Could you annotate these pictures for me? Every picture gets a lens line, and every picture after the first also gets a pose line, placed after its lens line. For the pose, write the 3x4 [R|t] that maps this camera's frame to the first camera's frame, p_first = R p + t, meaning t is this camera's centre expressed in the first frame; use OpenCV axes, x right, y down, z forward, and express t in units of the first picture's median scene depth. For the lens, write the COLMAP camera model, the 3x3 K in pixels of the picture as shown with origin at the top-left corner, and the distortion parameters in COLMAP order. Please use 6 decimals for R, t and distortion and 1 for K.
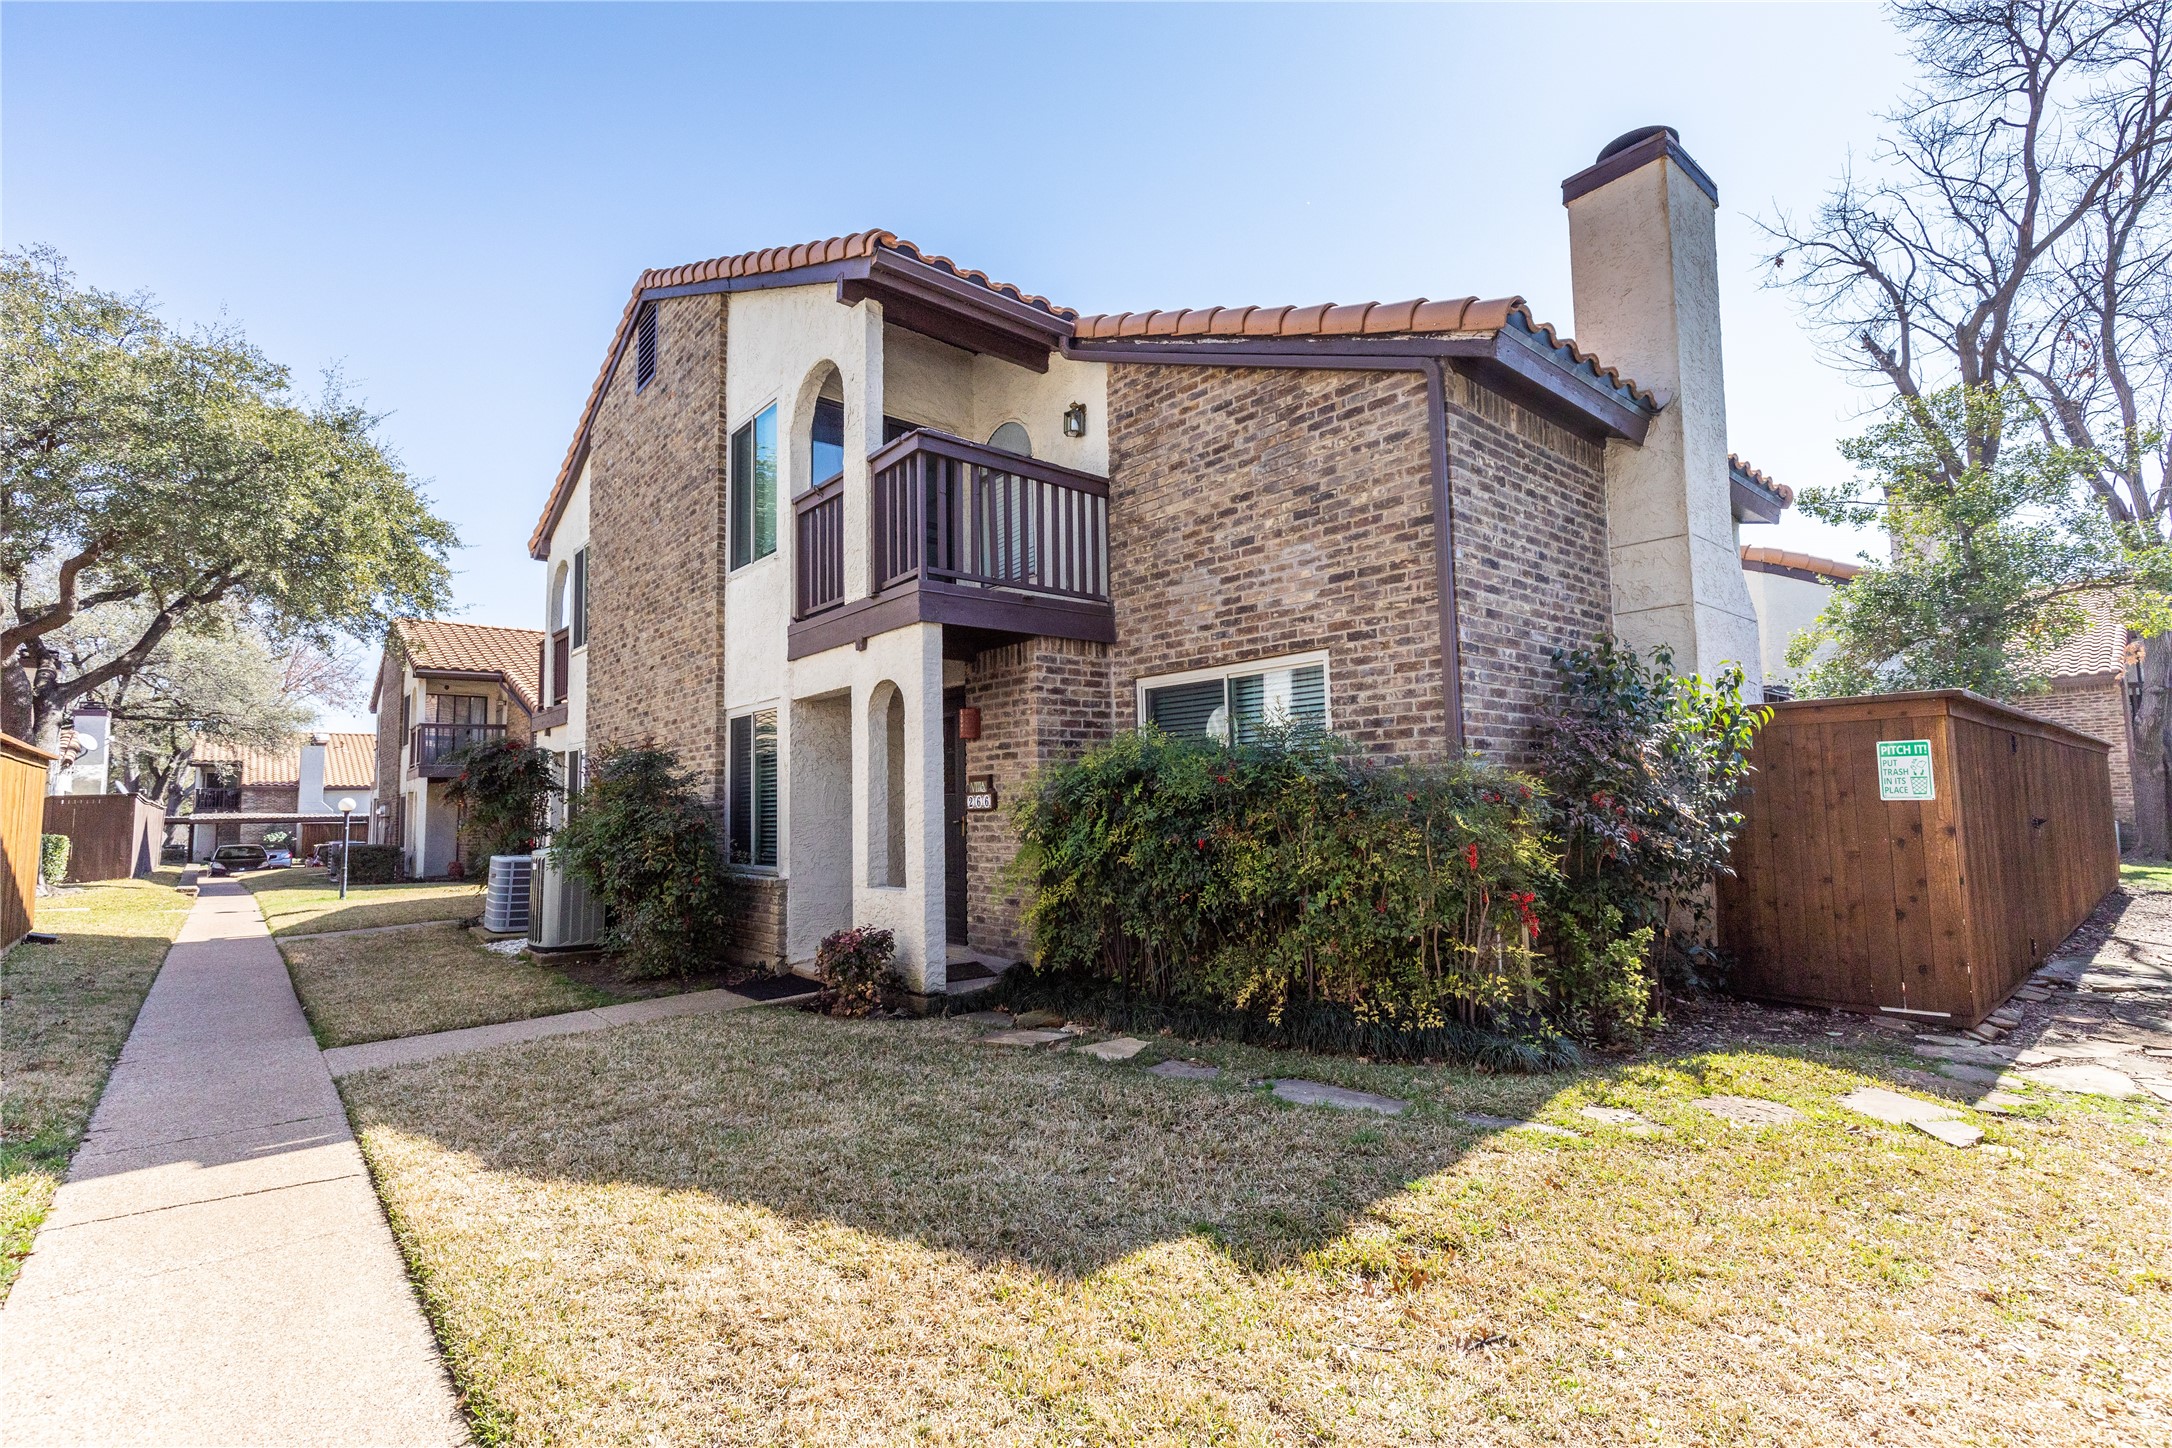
lens RADIAL K [[984.9, 0, 1086.9], [0, 984.9, 713.1], [0, 0, 1]] dist [0.005549, -0.000180]
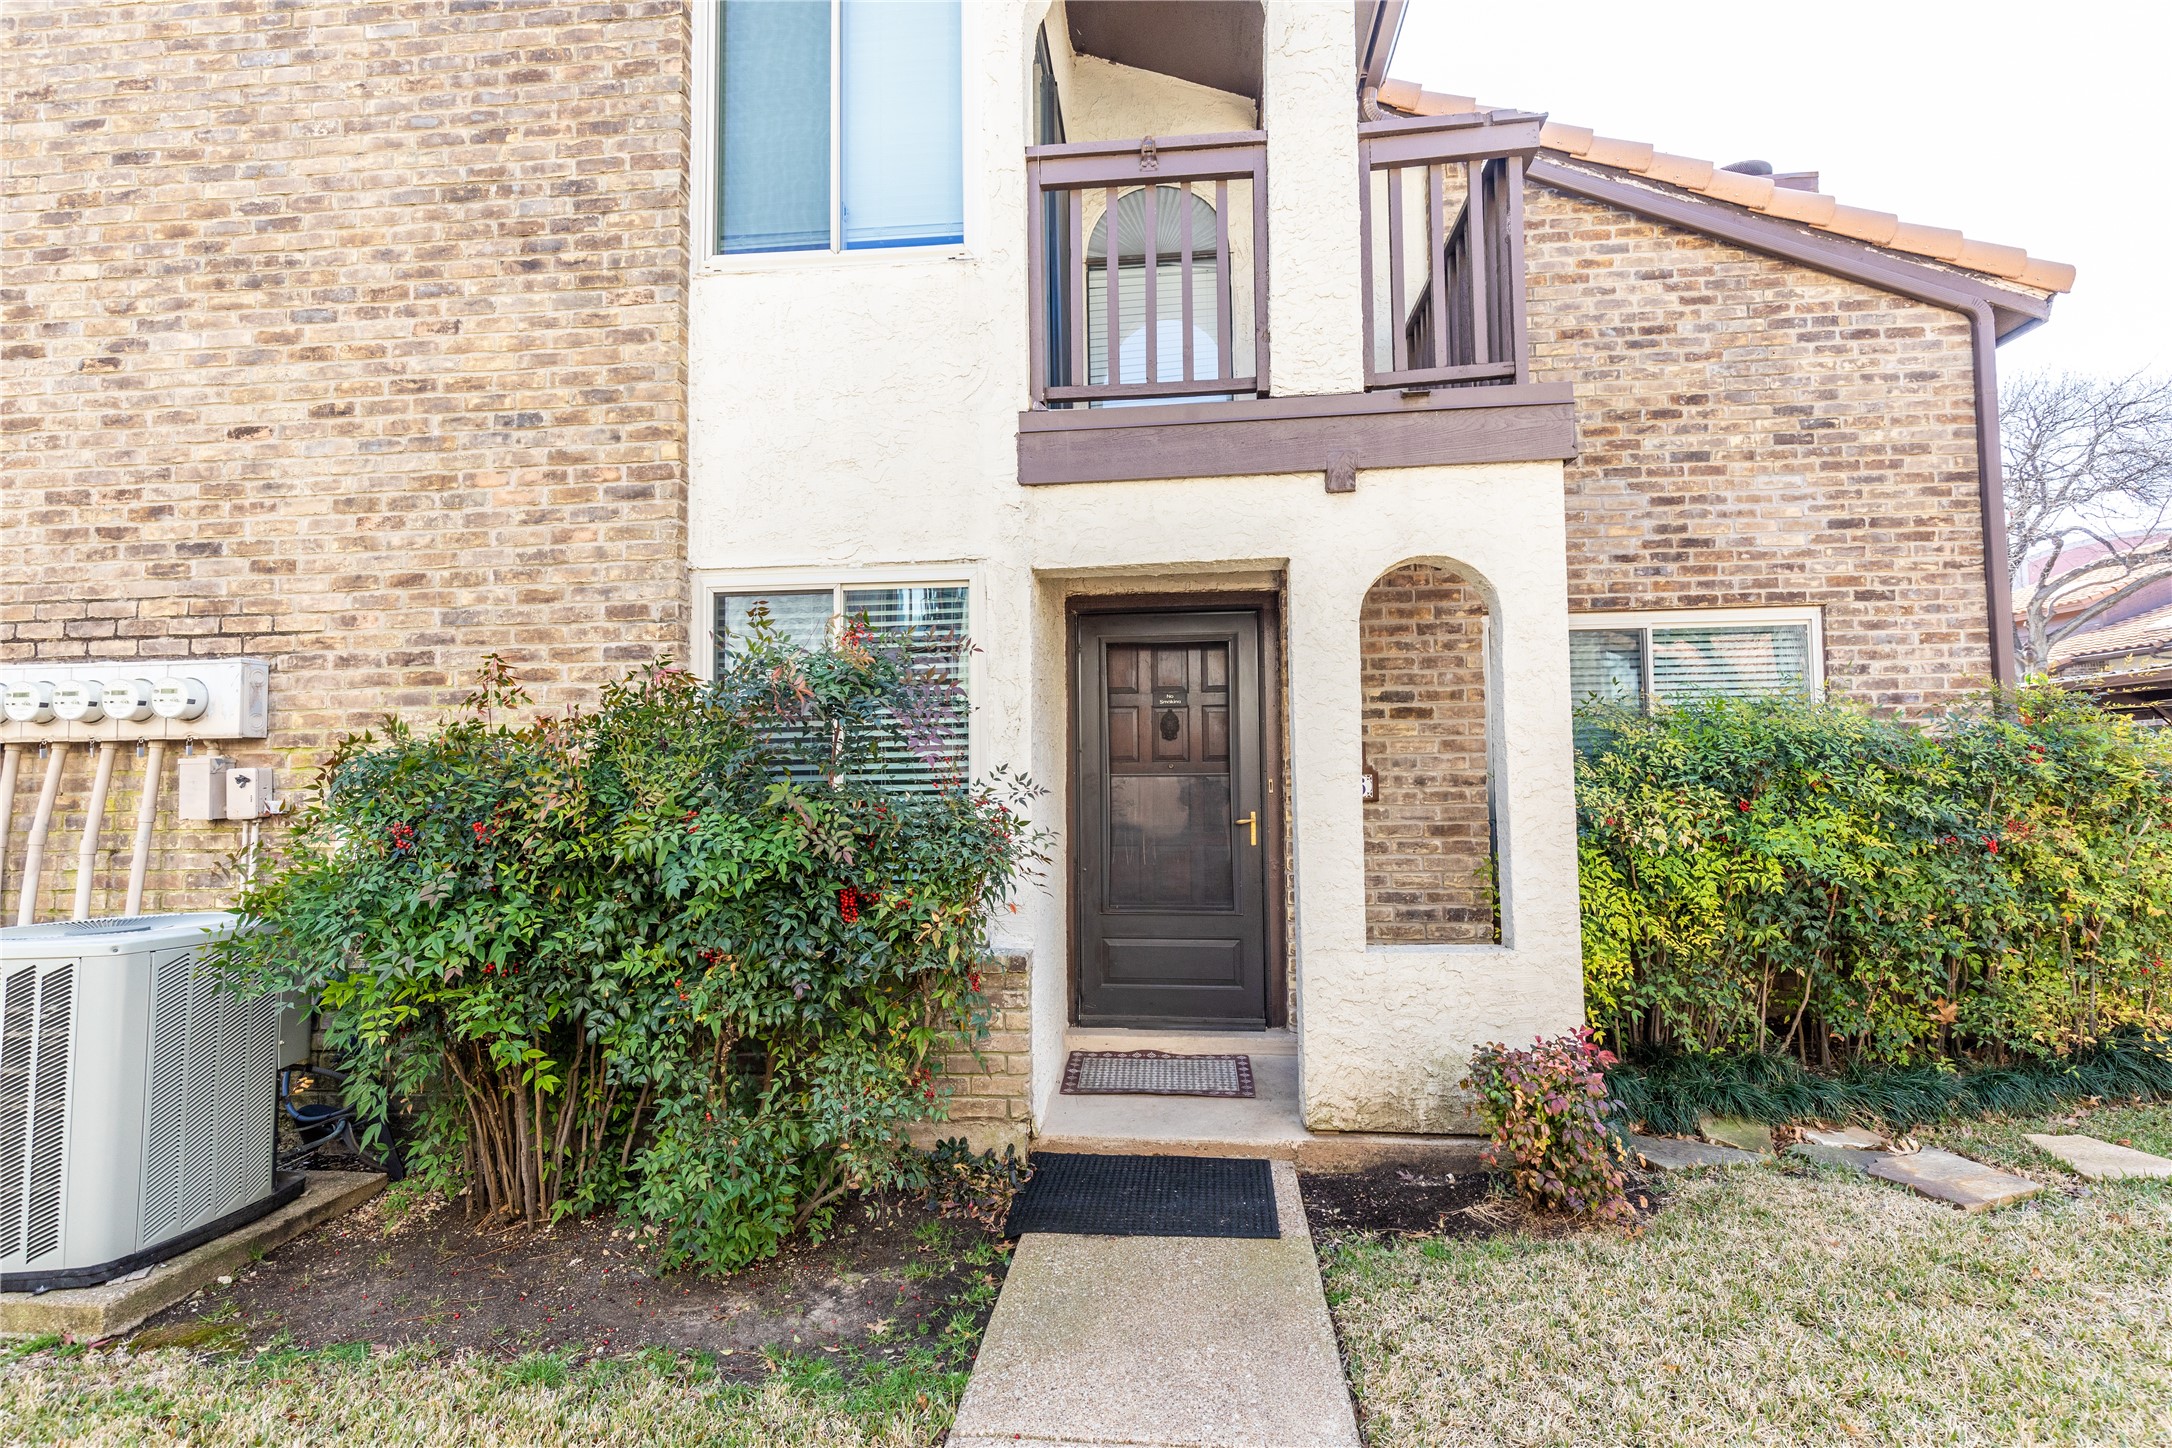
lens RADIAL K [[984.9, 0, 1086.9], [0, 984.9, 713.1], [0, 0, 1]] dist [0.005549, -0.000180]
pose [[0.717675, 0.055925, 0.694129, -0.763707], [-0.066138, 0.997738, -0.012005, 0.074816], [-0.693231, -0.037292, 0.719750, 0.810776]]
